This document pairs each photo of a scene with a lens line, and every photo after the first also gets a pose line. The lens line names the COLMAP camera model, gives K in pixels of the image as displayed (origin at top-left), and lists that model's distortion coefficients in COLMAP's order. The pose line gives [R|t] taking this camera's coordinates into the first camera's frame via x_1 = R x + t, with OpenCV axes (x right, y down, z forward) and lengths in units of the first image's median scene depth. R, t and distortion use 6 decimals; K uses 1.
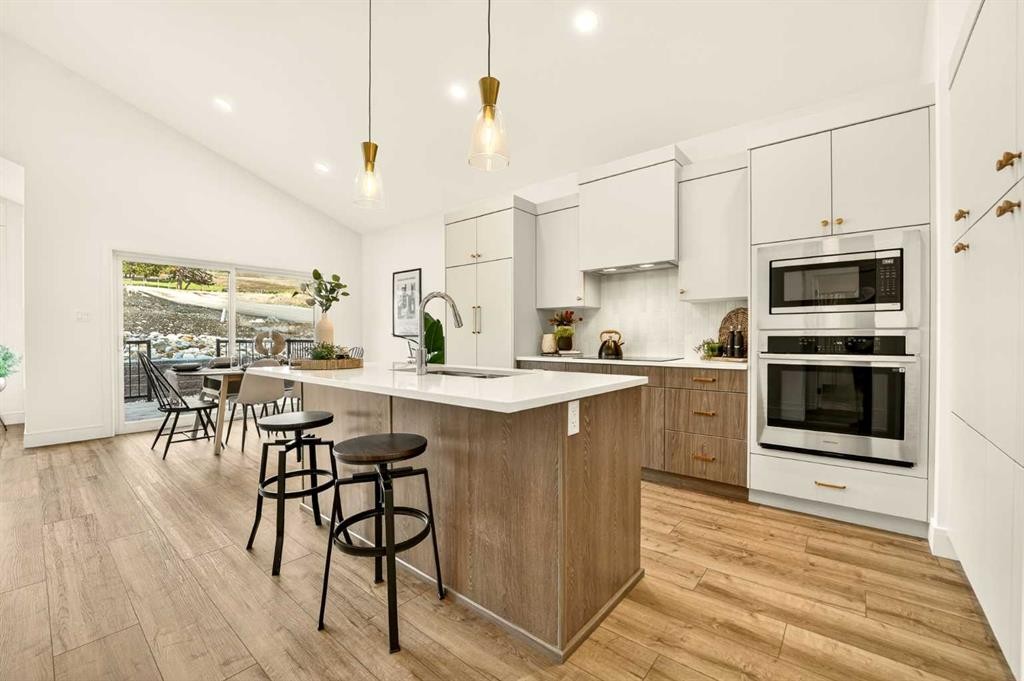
lens RADIAL K [[423.1, 0, 506.3], [0, 423.1, 344.0], [0, 0, 1]] dist [-0.018537, -0.002593]
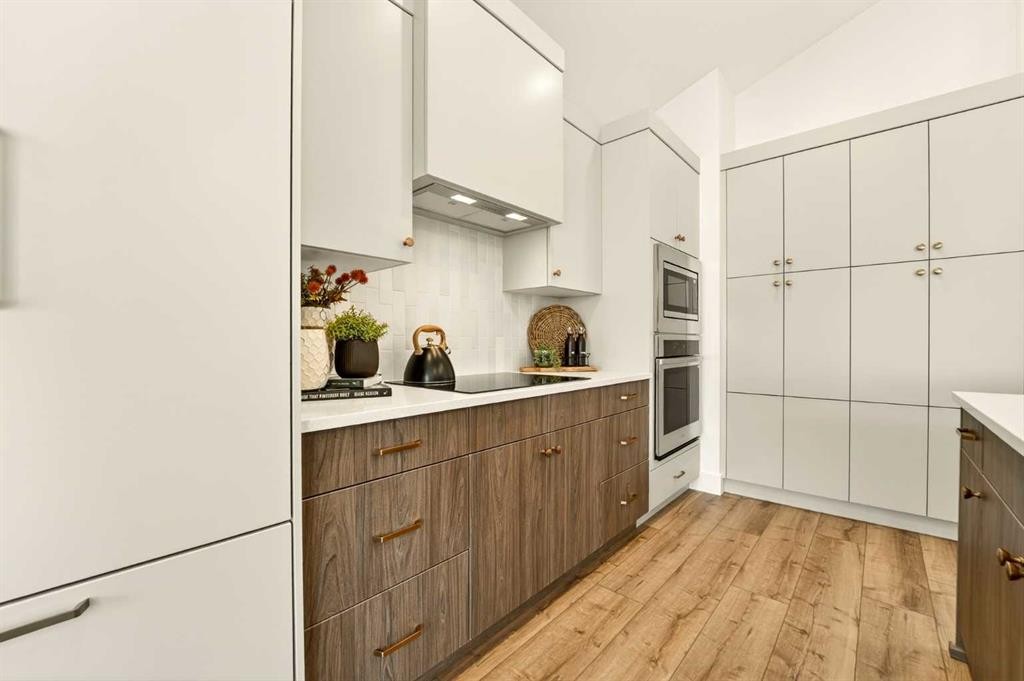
lens RADIAL K [[423.1, 0, 502.0], [0, 423.1, 343.4], [0, 0, 1]] dist [-0.018537, -0.002593]
pose [[0.023937, -0.003060, 0.999709, -0.304893], [0.016352, 0.999863, 0.002669, -0.017352], [-0.999580, 0.016283, 0.023984, 1.249387]]
